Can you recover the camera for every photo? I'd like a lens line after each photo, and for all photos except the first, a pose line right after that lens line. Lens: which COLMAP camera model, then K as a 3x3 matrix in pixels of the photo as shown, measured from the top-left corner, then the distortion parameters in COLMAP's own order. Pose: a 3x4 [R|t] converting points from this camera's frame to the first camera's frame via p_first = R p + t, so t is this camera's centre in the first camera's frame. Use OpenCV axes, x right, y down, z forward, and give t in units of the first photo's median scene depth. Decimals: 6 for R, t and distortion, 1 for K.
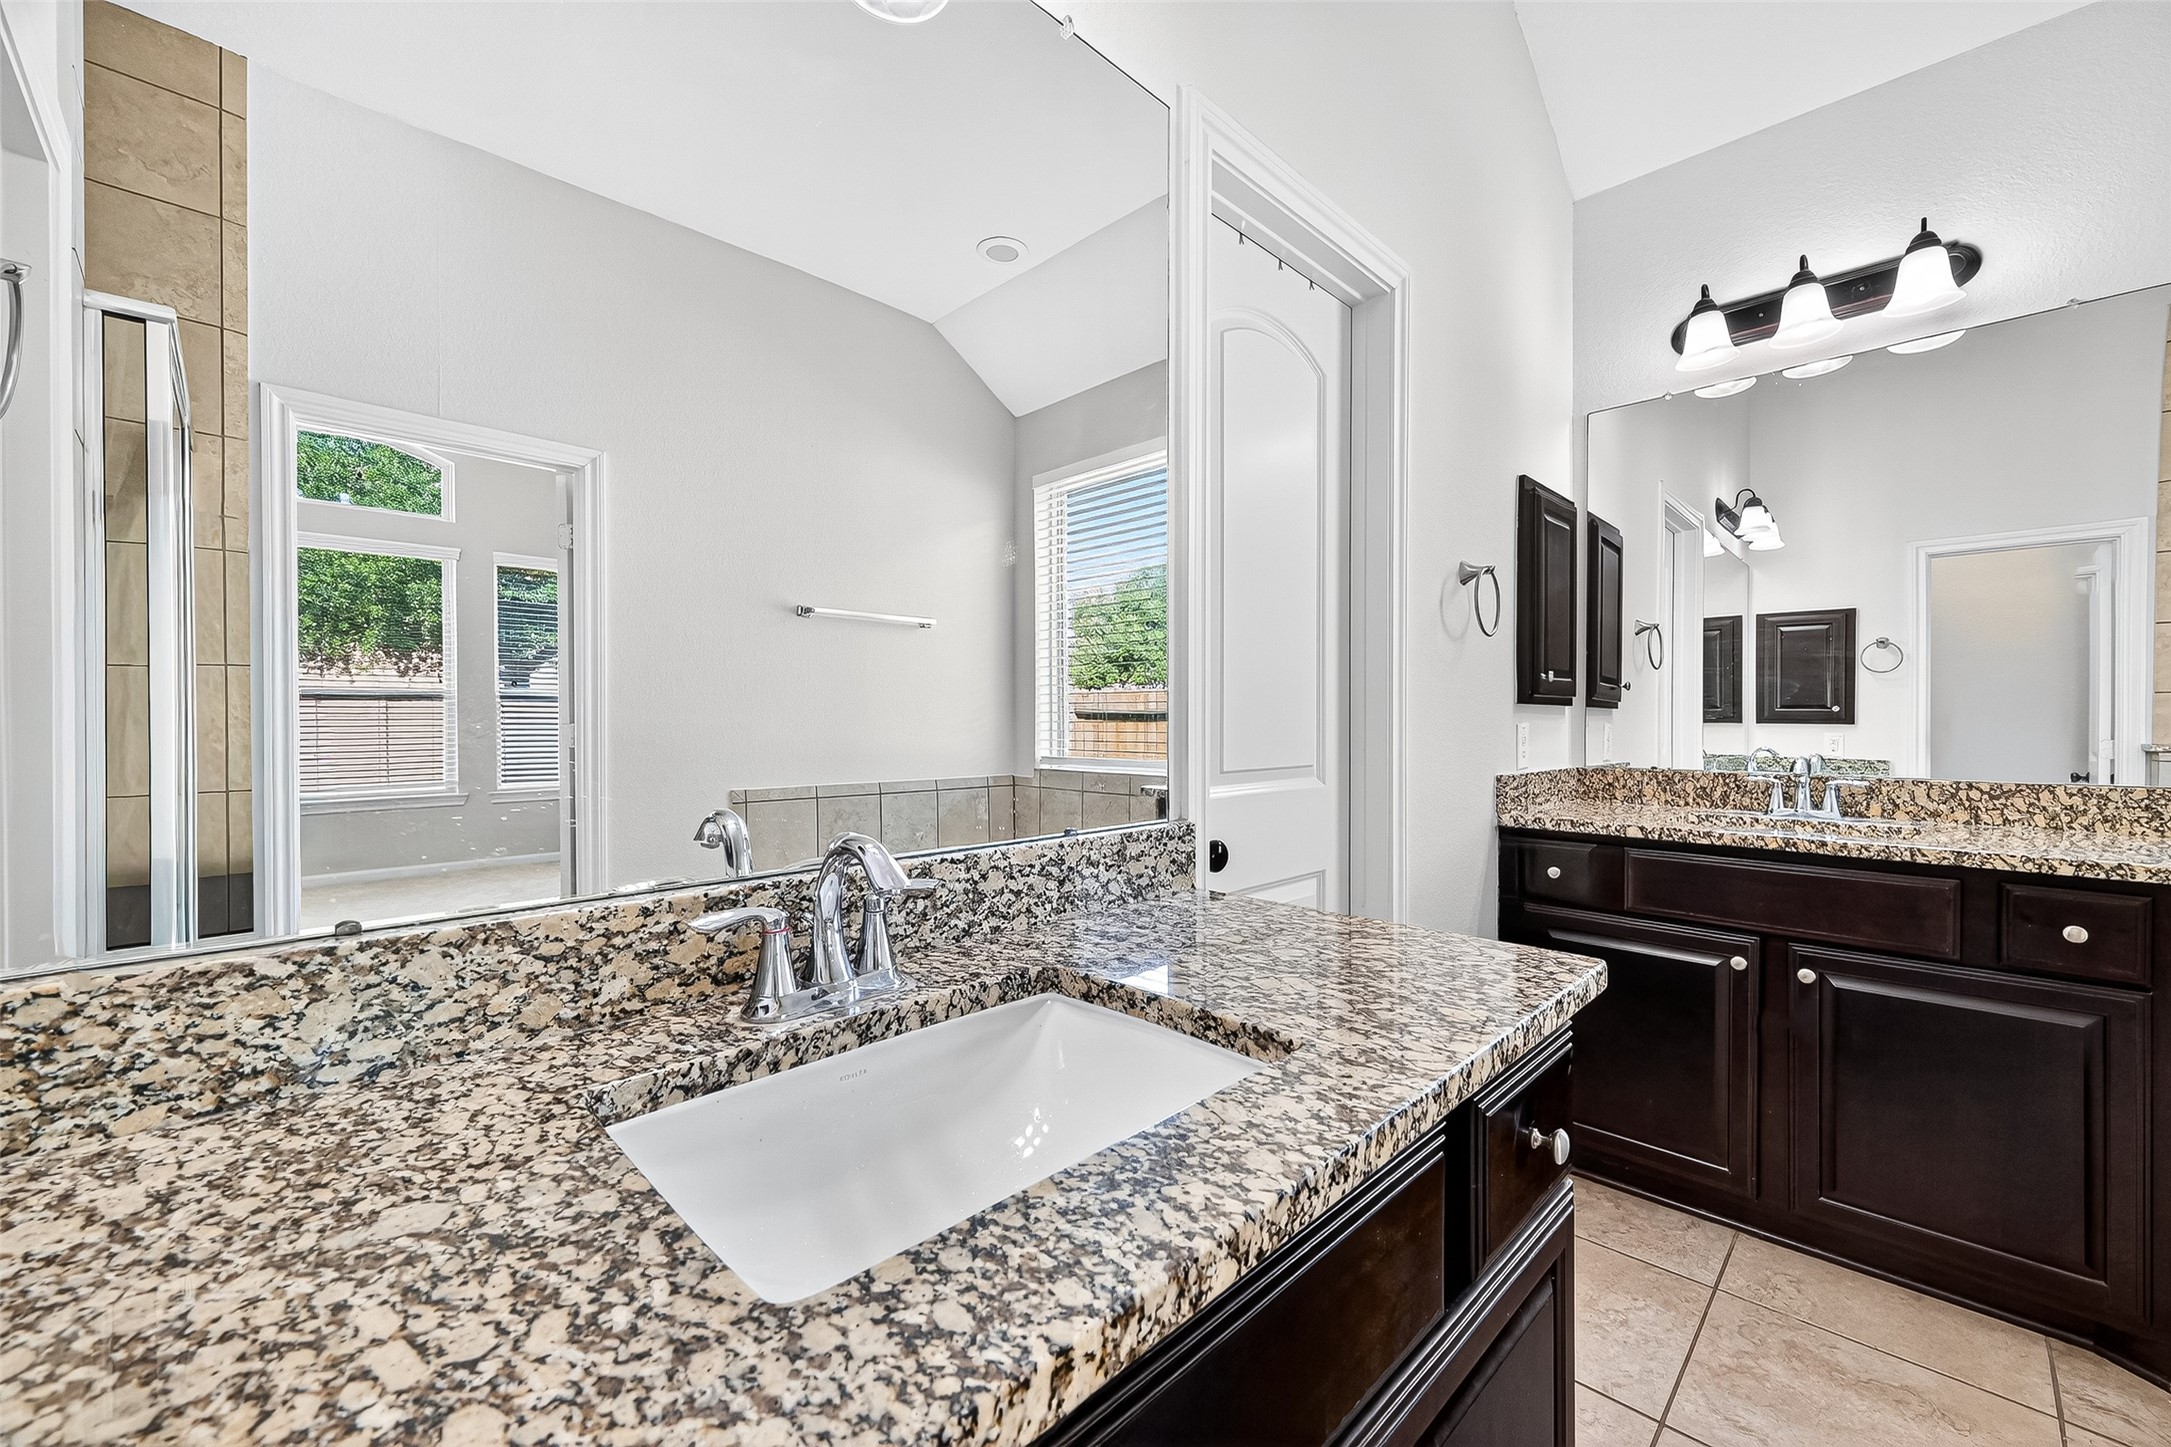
lens RADIAL K [[871.7, 0, 1085.8], [0, 871.7, 726.8], [0, 0, 1]] dist [0.012147, -0.000112]
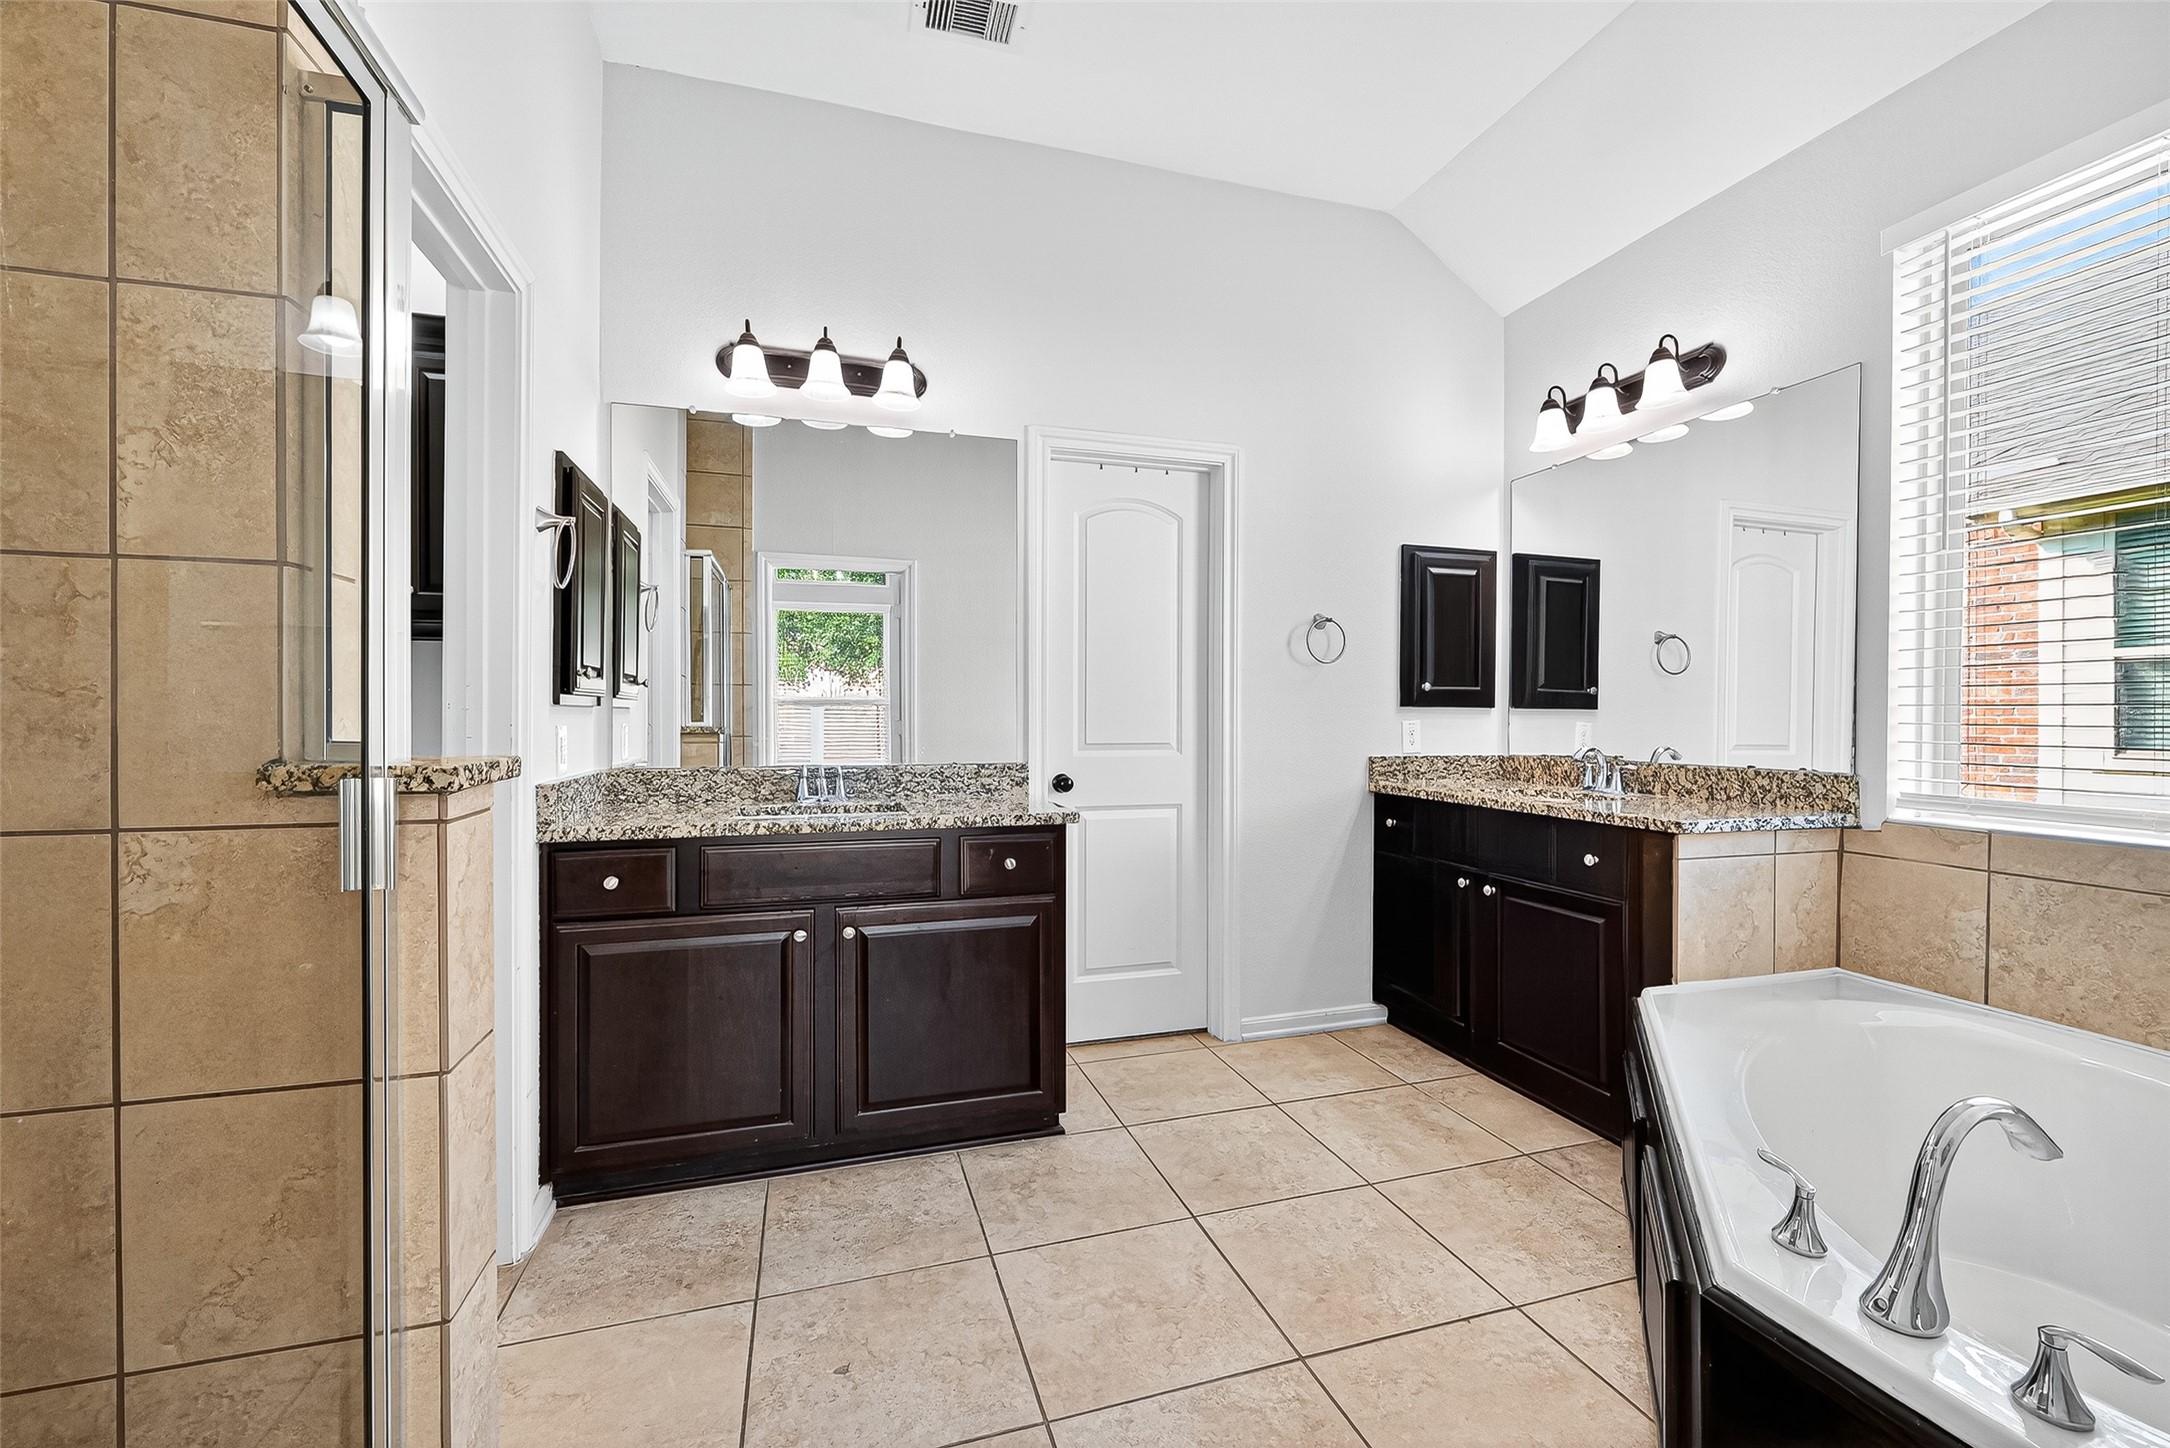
lens RADIAL K [[871.3, 0, 1102.3], [0, 871.3, 714.7], [0, 0, 1]] dist [0.012147, -0.000112]
pose [[0.893703, 0.000784, -0.448659, 1.040888], [-0.006779, 0.999908, -0.011755, 0.009839], [0.448608, 0.013547, 0.893626, -0.709382]]
